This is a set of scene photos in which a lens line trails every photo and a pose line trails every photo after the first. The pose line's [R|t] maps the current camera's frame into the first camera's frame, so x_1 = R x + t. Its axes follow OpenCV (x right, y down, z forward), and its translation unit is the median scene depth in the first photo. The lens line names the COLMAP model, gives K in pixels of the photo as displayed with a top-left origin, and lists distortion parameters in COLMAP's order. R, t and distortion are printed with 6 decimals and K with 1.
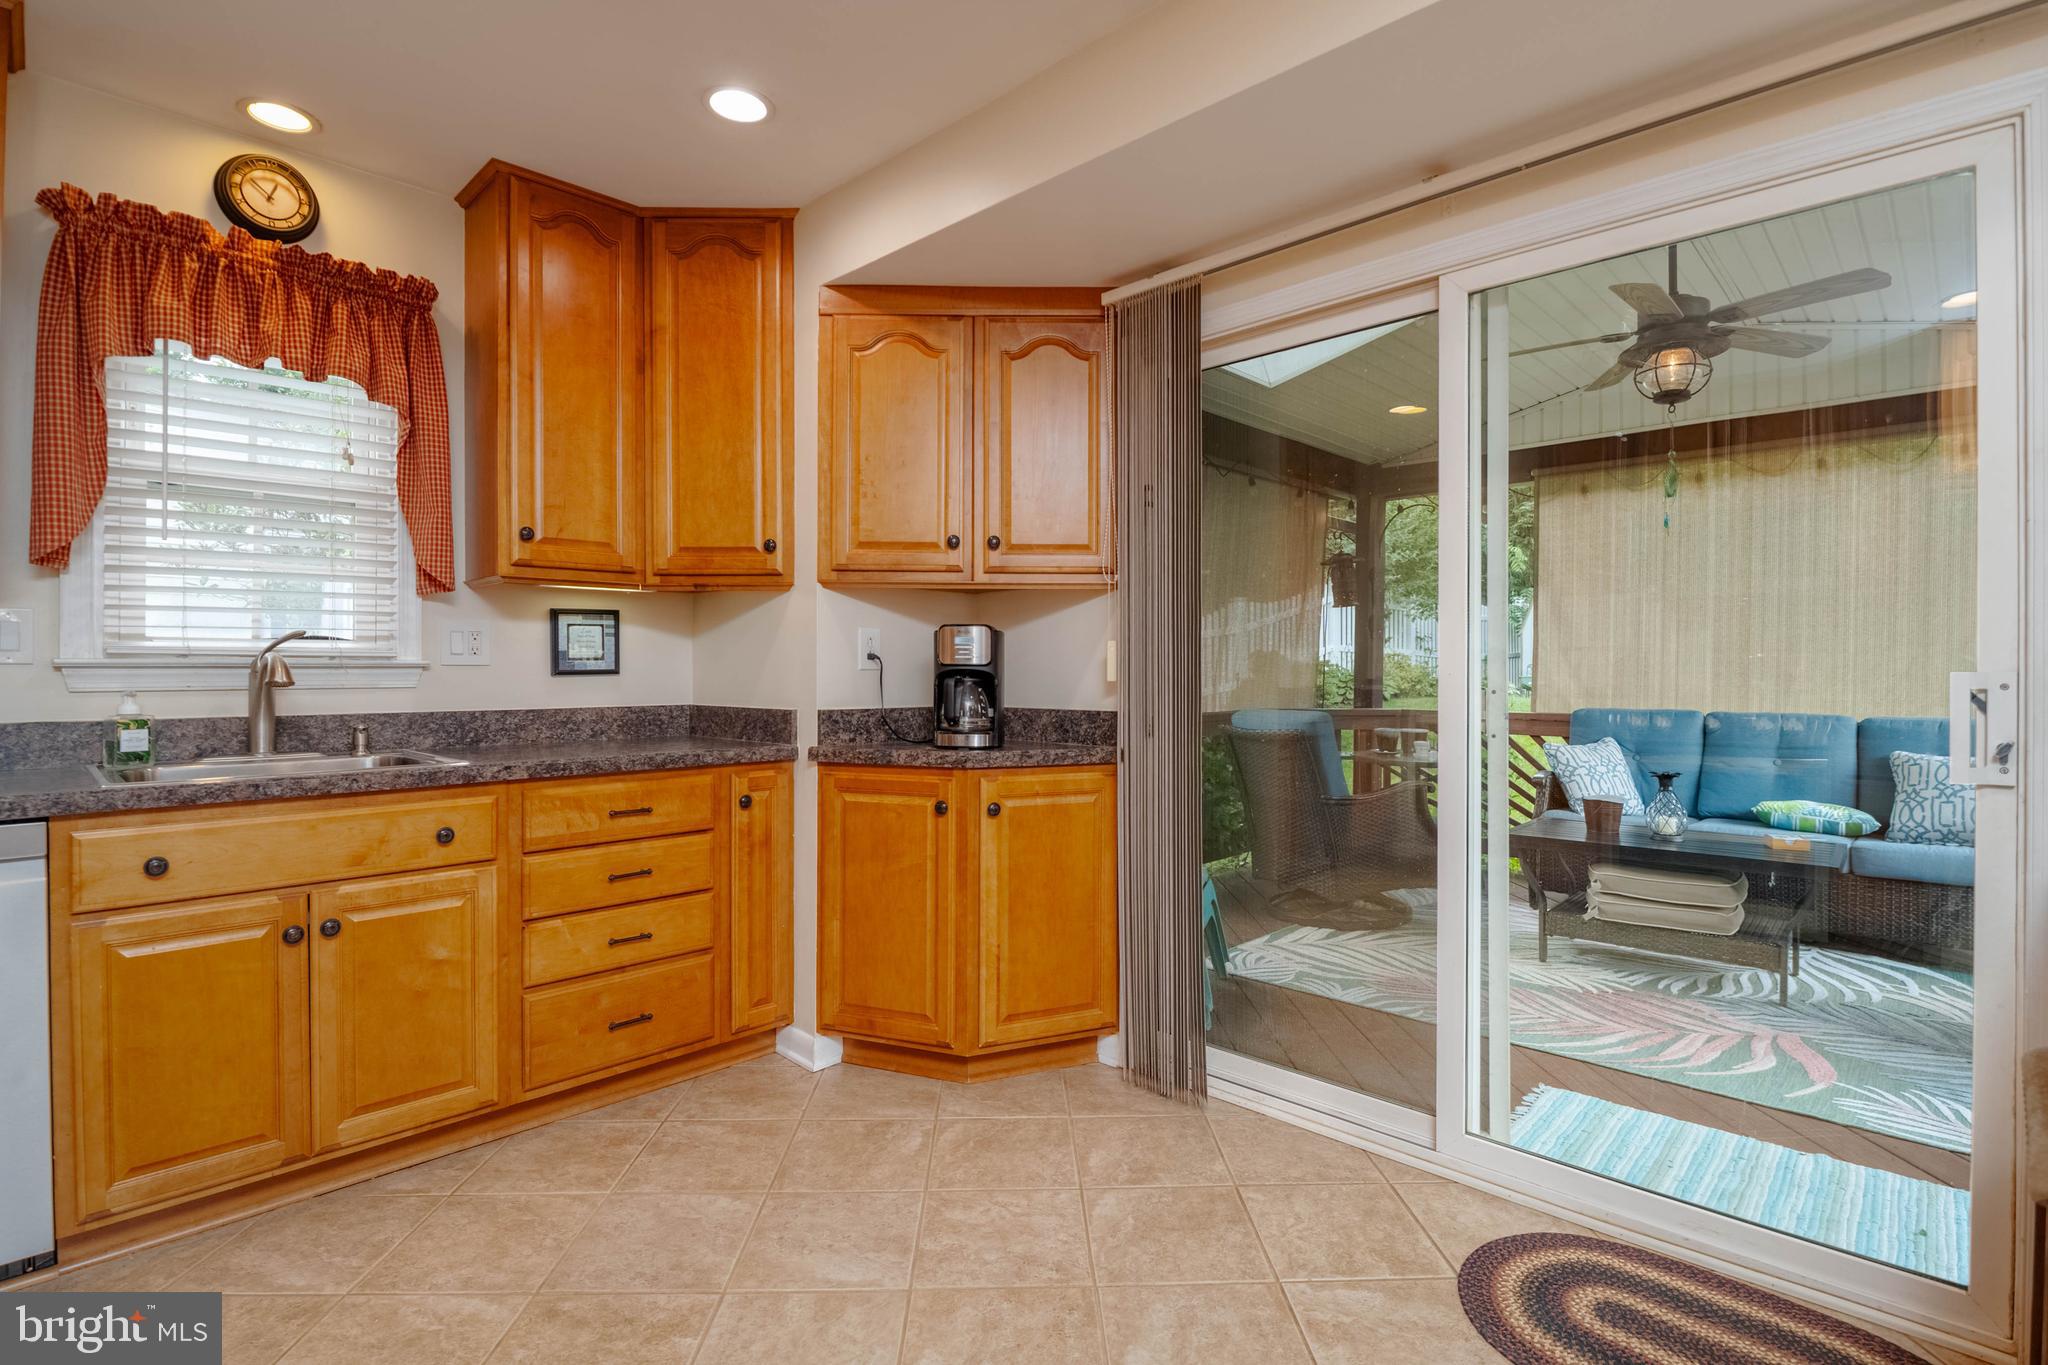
lens RADIAL K [[981.4, 0, 1038.4], [0, 981.4, 689.2], [0, 0, 1]] dist [-0.001519, -0.000750]
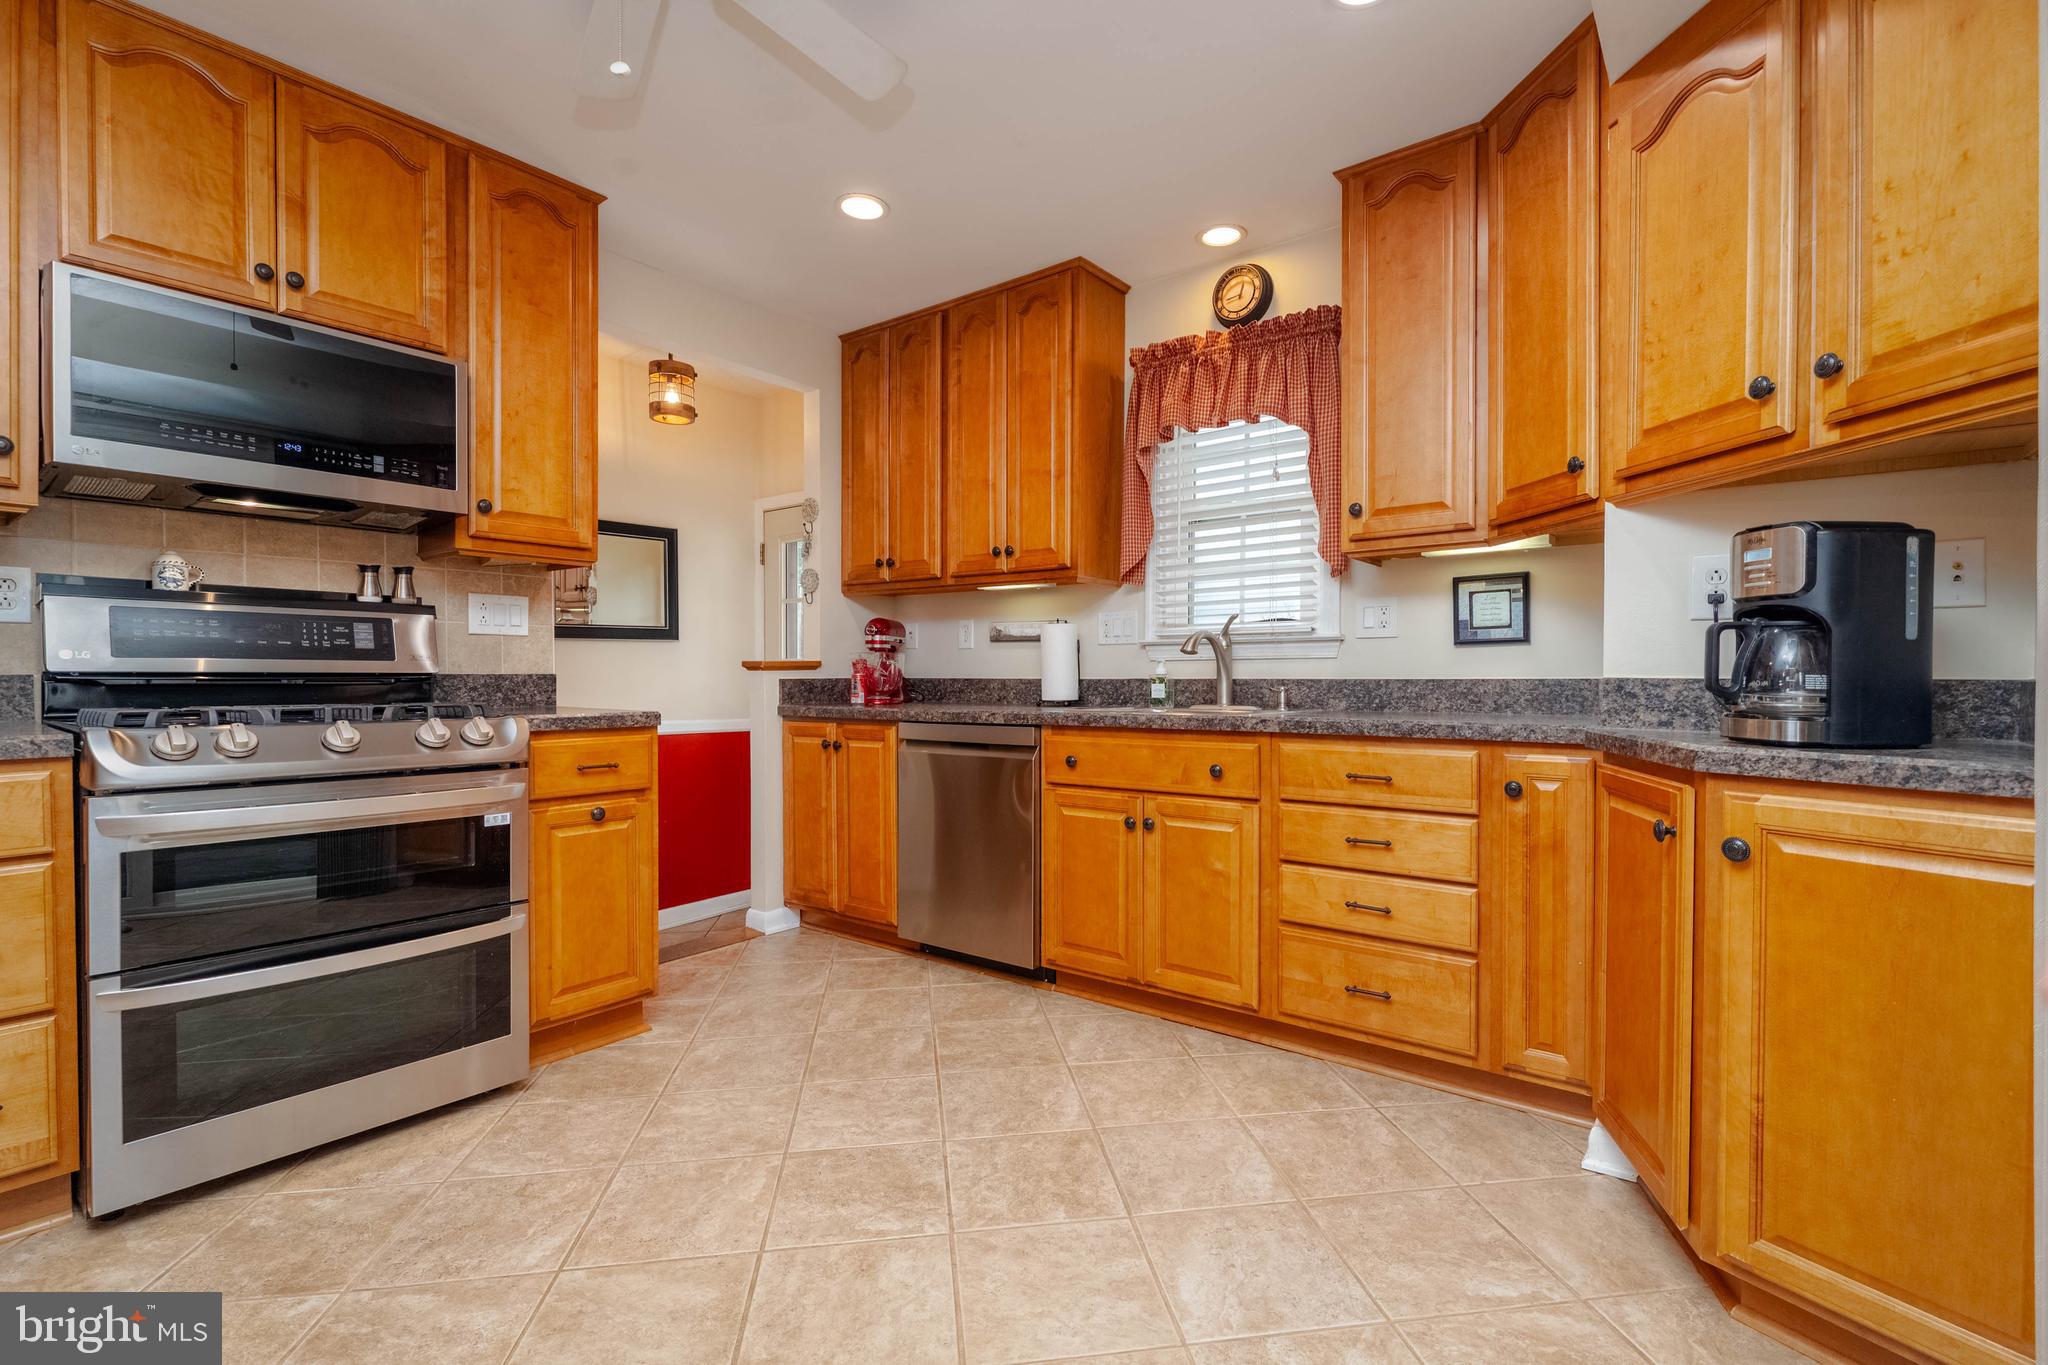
lens RADIAL K [[924.6, 0, 1031.0], [0, 924.6, 703.0], [0, 0, 1]] dist [0.000014, 0.000018]
pose [[0.112186, 0.027451, -0.993308, 0.427387], [-0.018835, 0.999497, 0.025495, 0.031402], [0.993509, 0.015849, 0.112647, 0.526924]]
